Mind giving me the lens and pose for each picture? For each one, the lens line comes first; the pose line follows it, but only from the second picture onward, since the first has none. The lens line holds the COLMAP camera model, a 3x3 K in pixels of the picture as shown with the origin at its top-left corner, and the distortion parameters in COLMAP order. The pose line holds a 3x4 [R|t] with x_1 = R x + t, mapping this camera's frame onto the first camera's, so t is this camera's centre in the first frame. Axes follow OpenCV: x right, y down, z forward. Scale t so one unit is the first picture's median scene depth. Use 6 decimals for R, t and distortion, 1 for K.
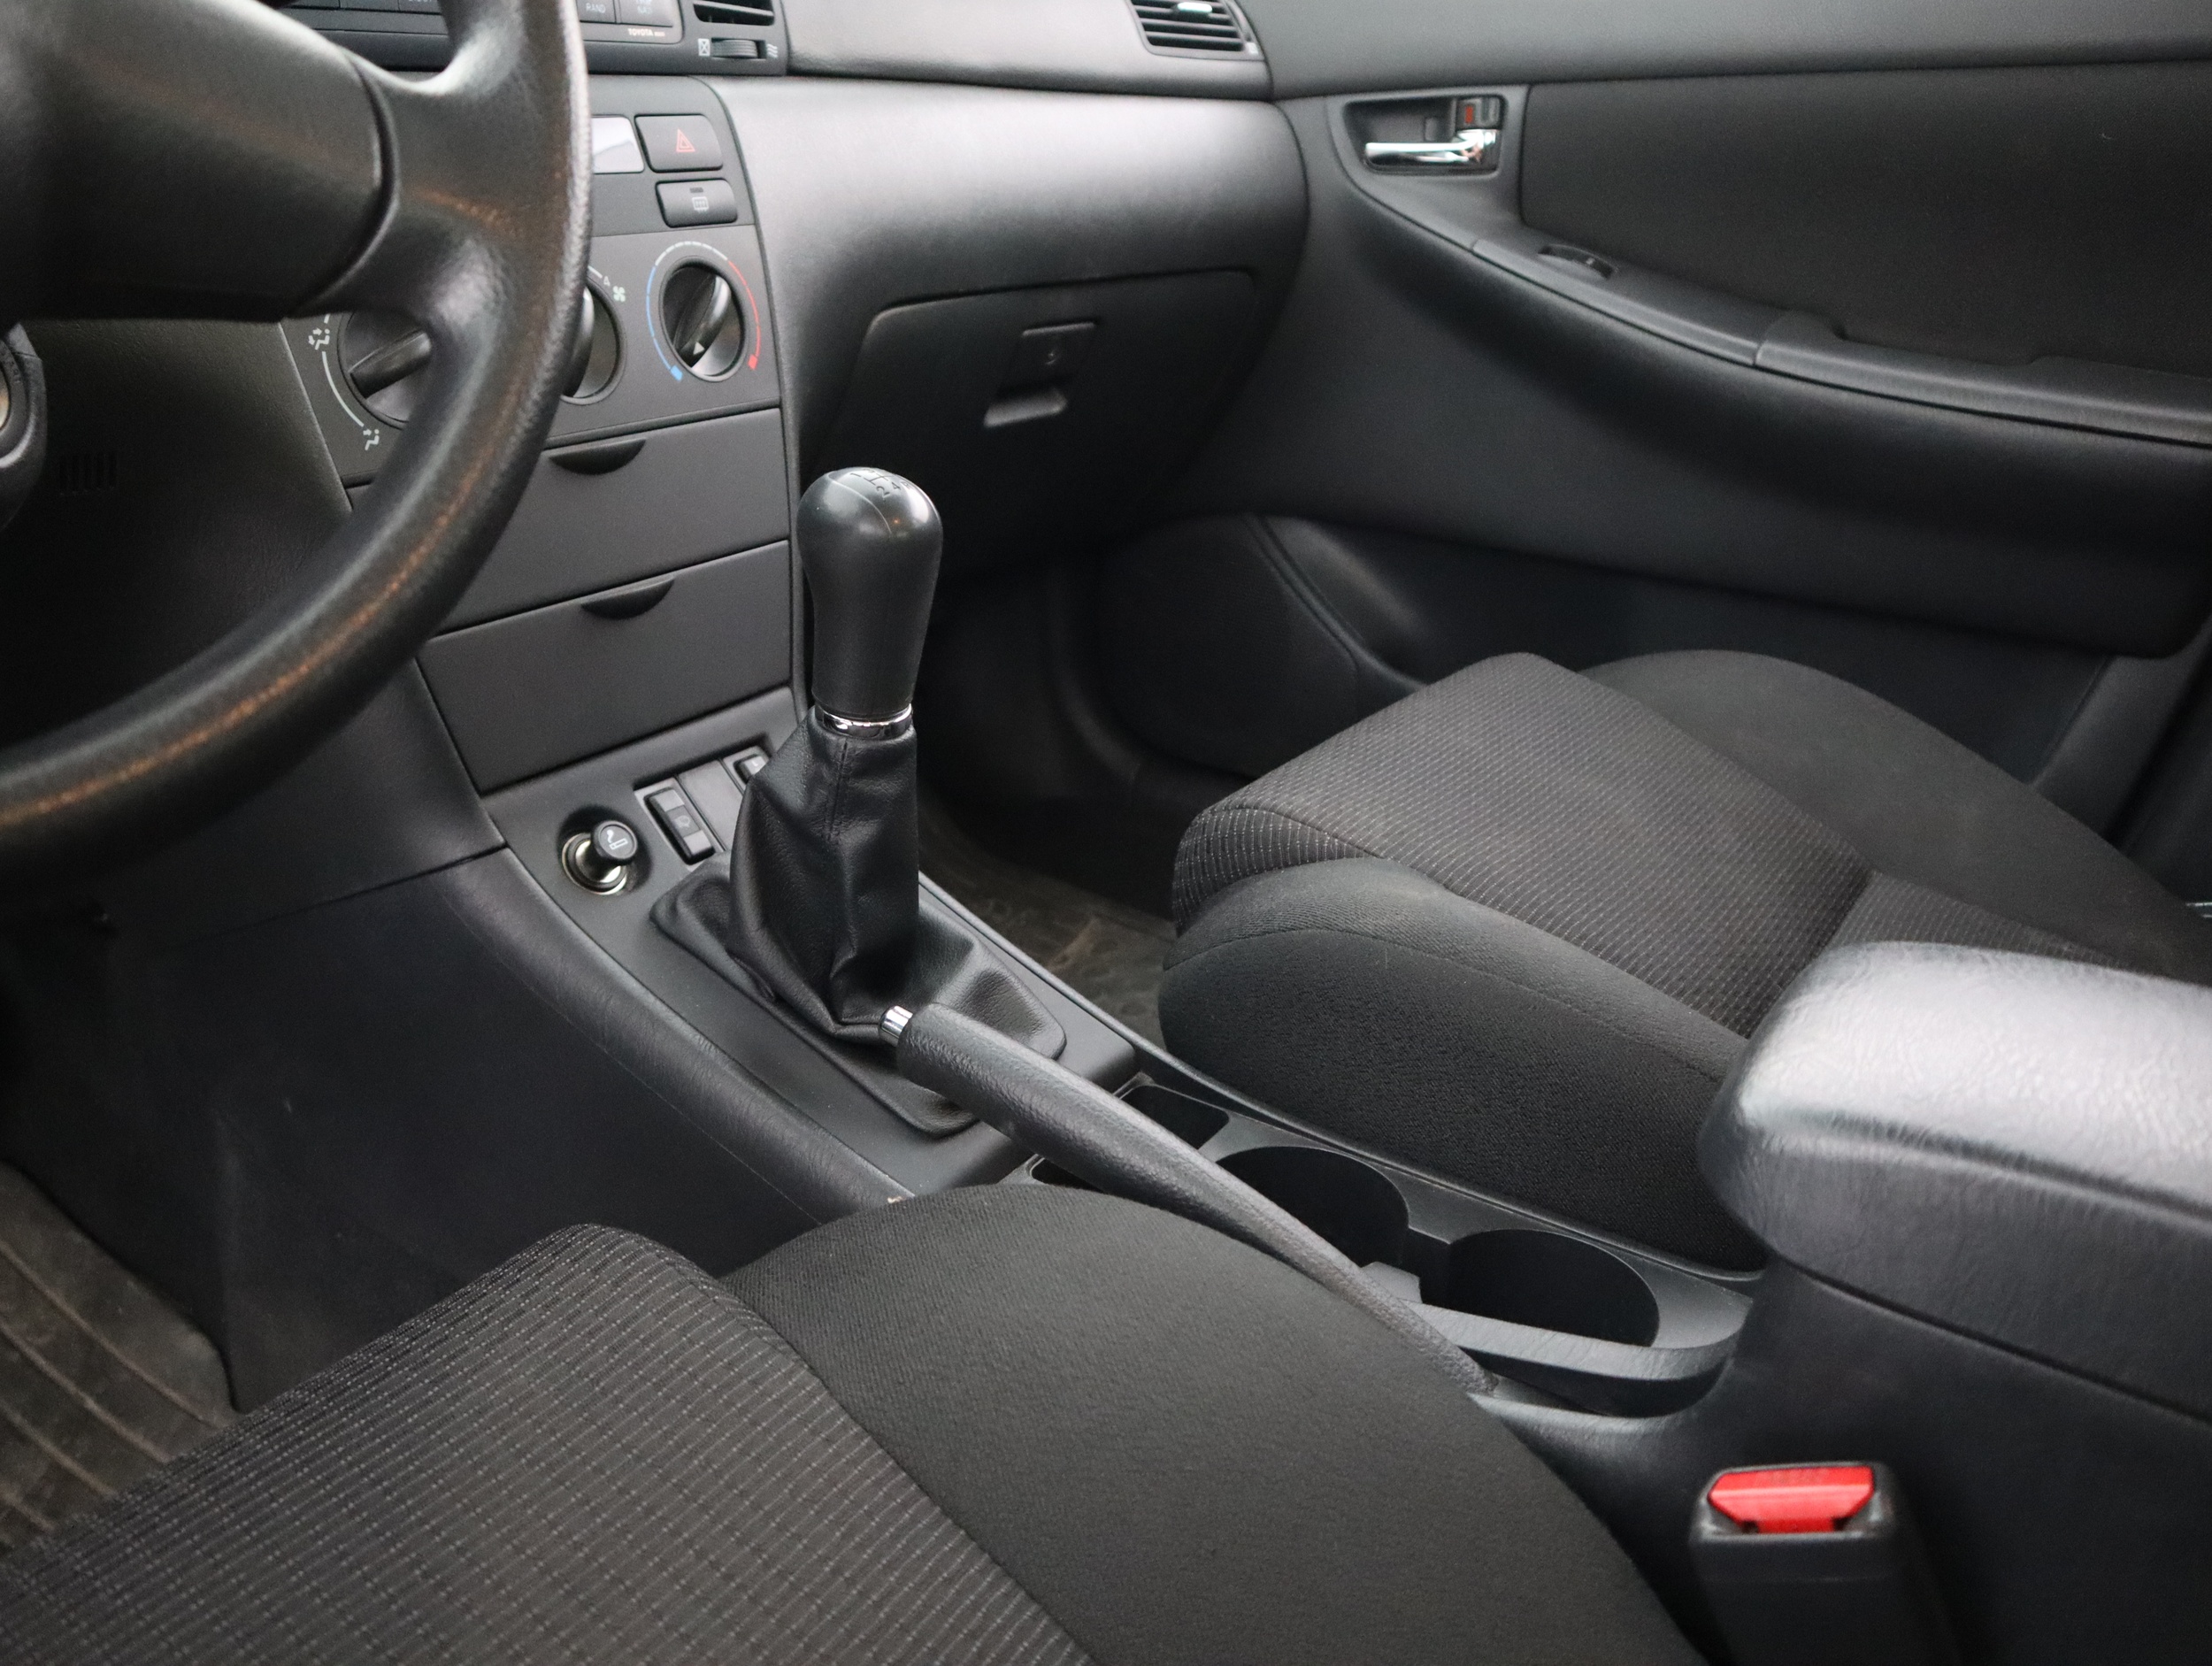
lens RADIAL K [[1742.1, 0, 1106.0], [0, 1742.1, 833.0], [0, 0, 1]] dist [-0.119075, 0.067869]
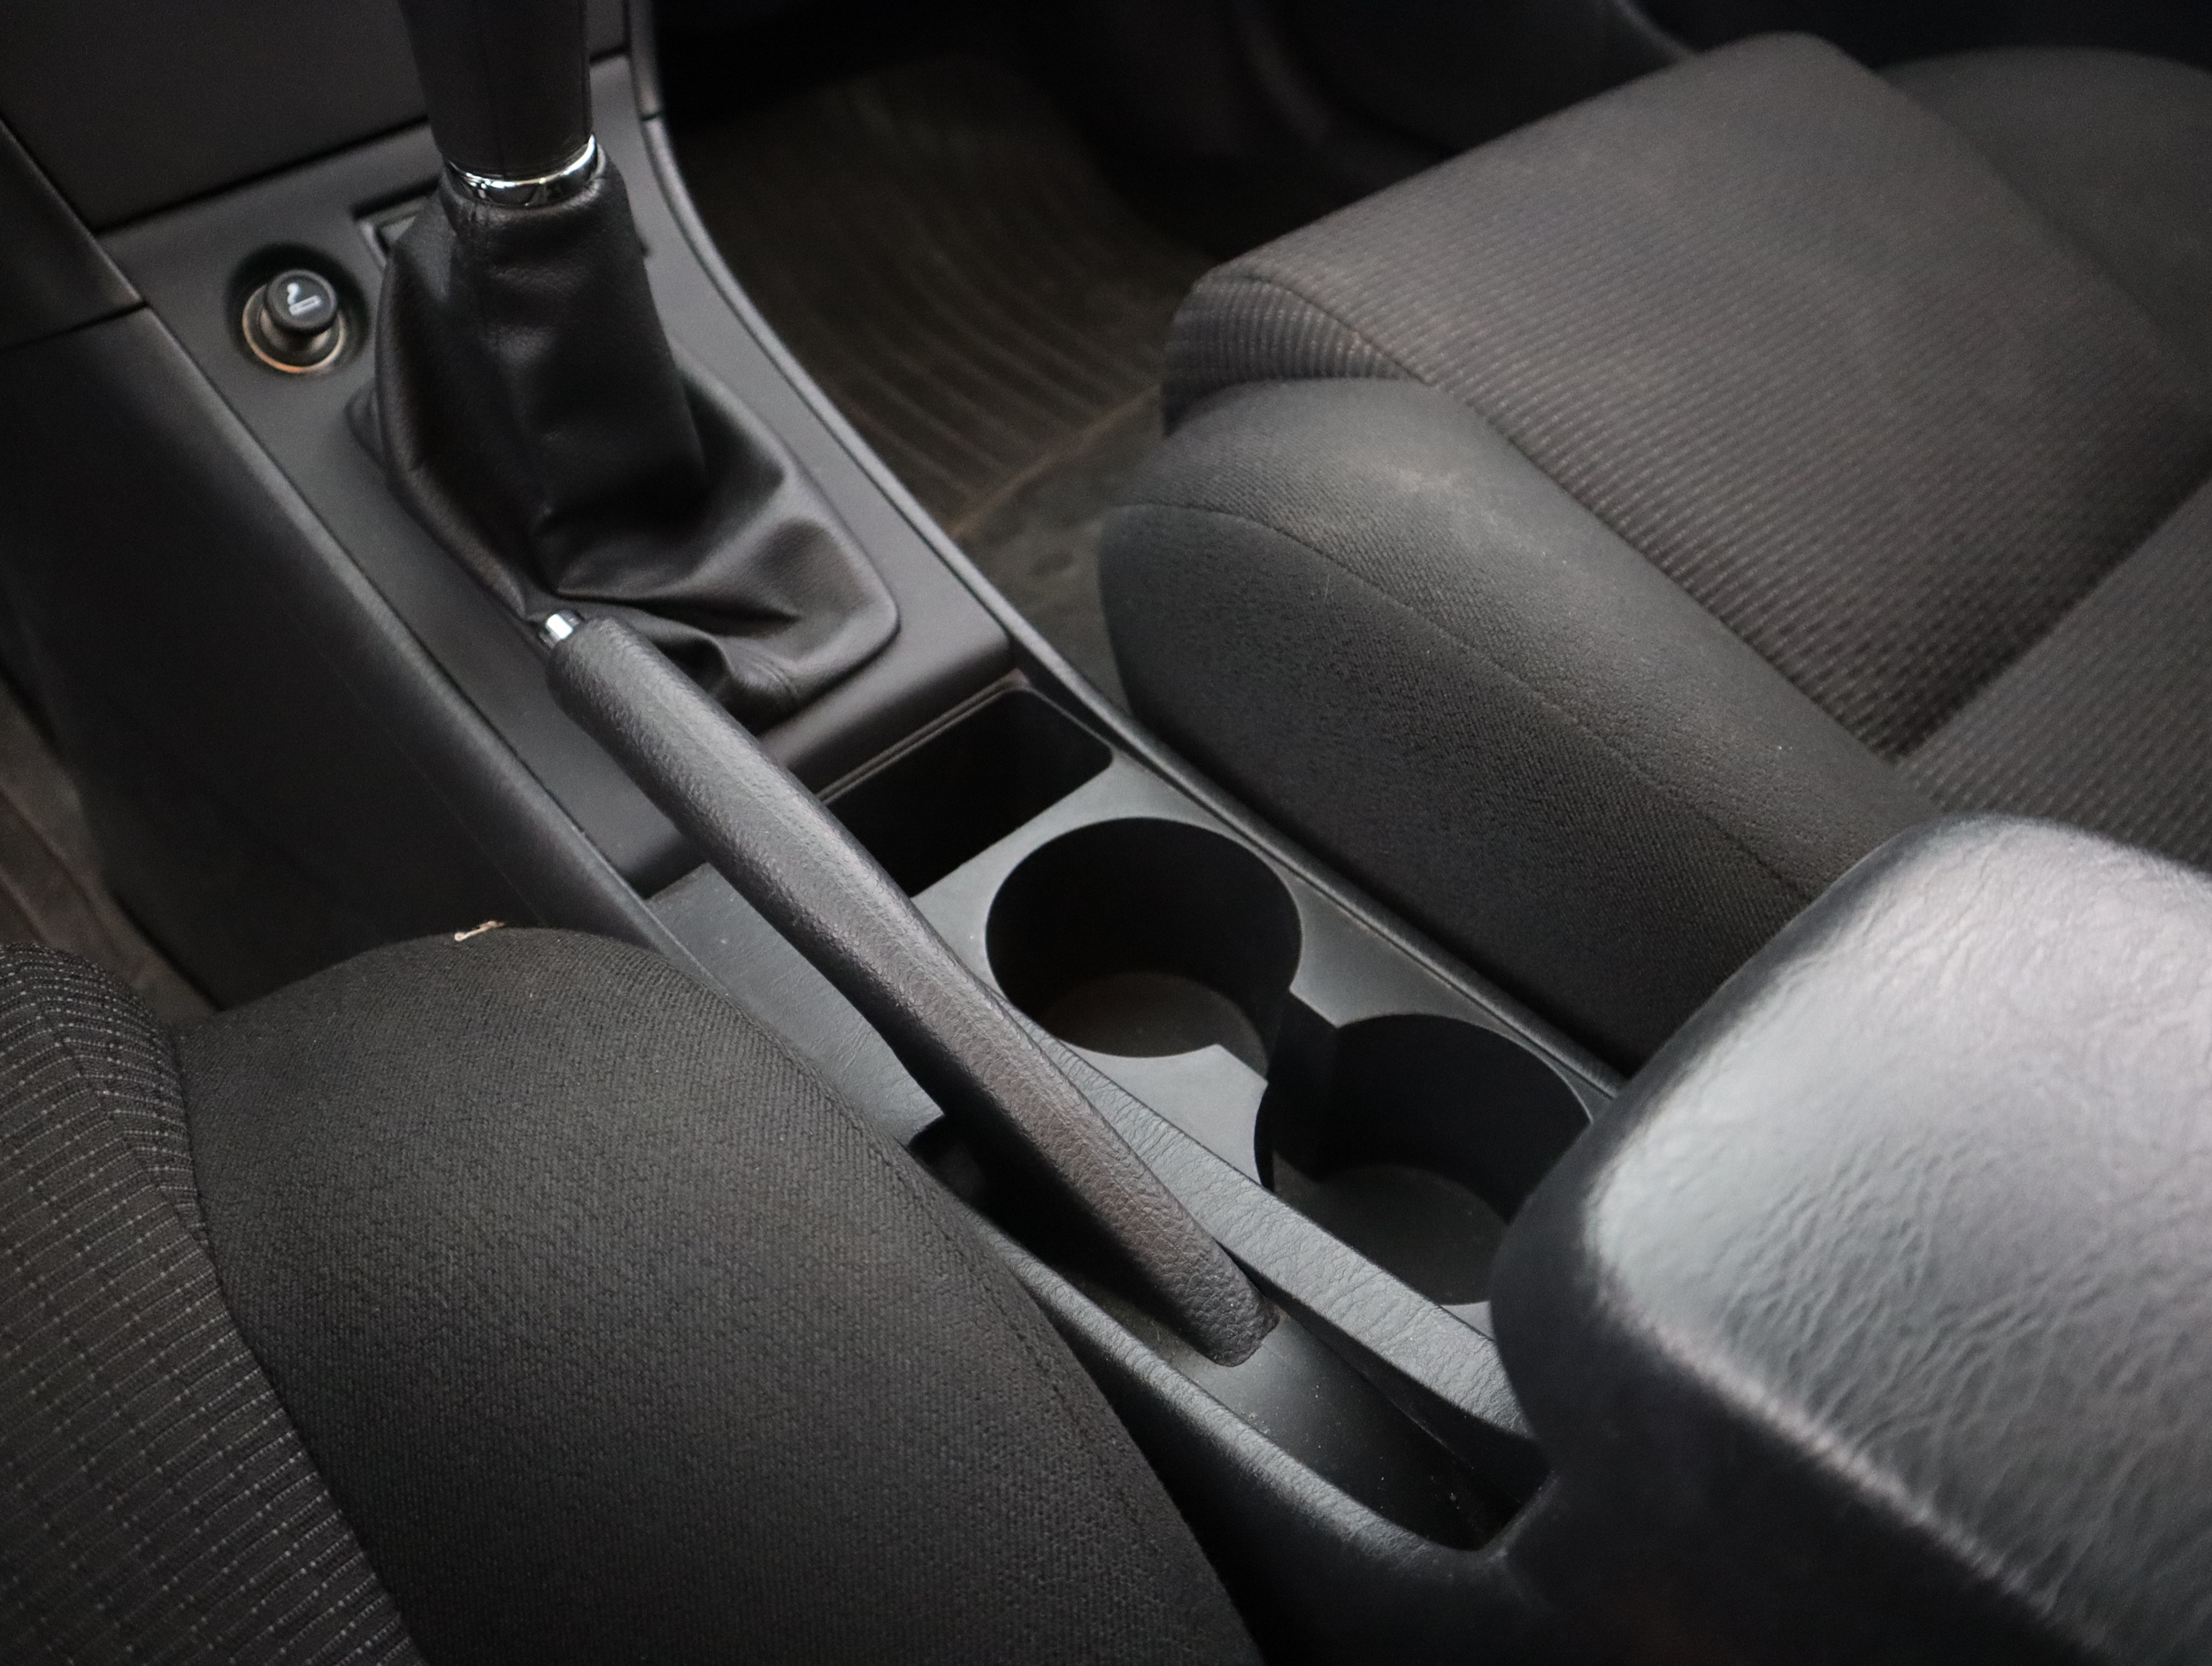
lens RADIAL K [[1742.1, 0, 1106.0], [0, 1742.1, 833.0], [0, 0, 1]] dist [-0.119075, 0.067869]
pose [[0.976719, 0.139243, -0.163189, 0.175443], [-0.064402, 0.915951, 0.396088, -0.085126], [0.204626, -0.376357, 0.903595, 0.316133]]
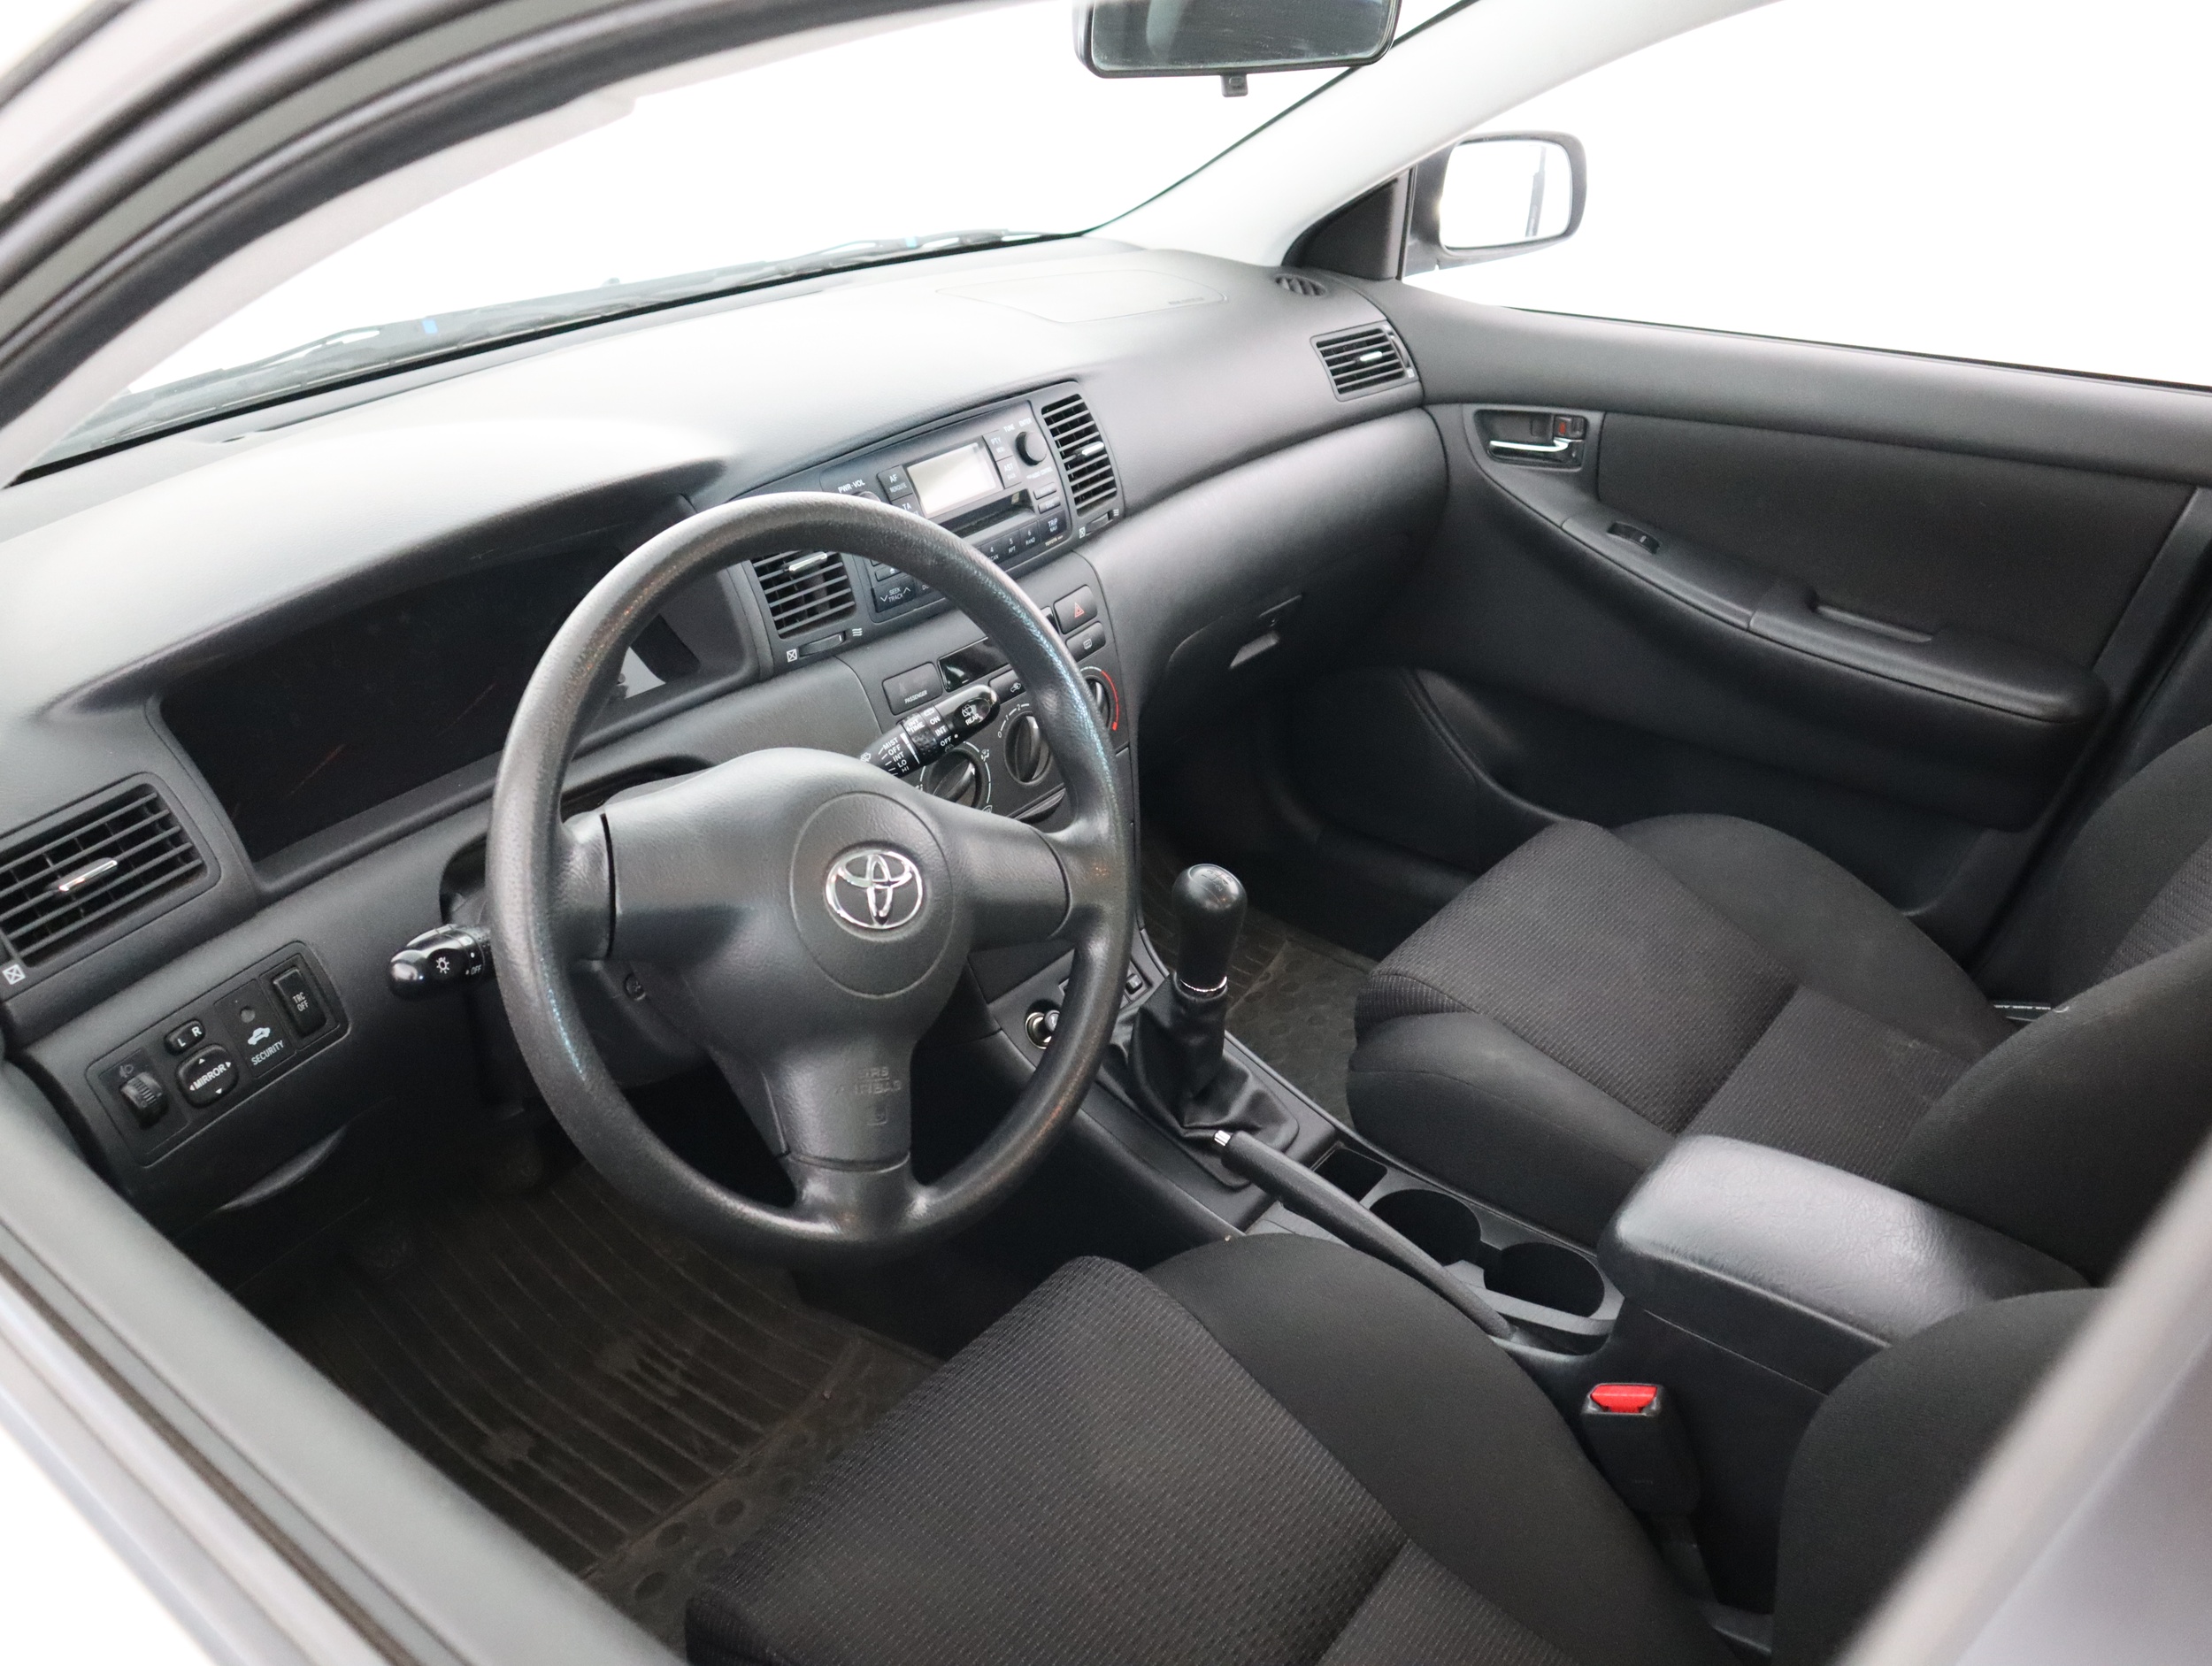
lens RADIAL K [[1742.1, 0, 1106.0], [0, 1742.1, 833.0], [0, 0, 1]] dist [-0.119075, 0.067869]
pose [[0.996756, 0.006727, -0.080204, -0.076431], [0.002126, 0.993952, 0.109791, -0.366954], [0.080457, -0.109605, 0.990714, -0.750918]]
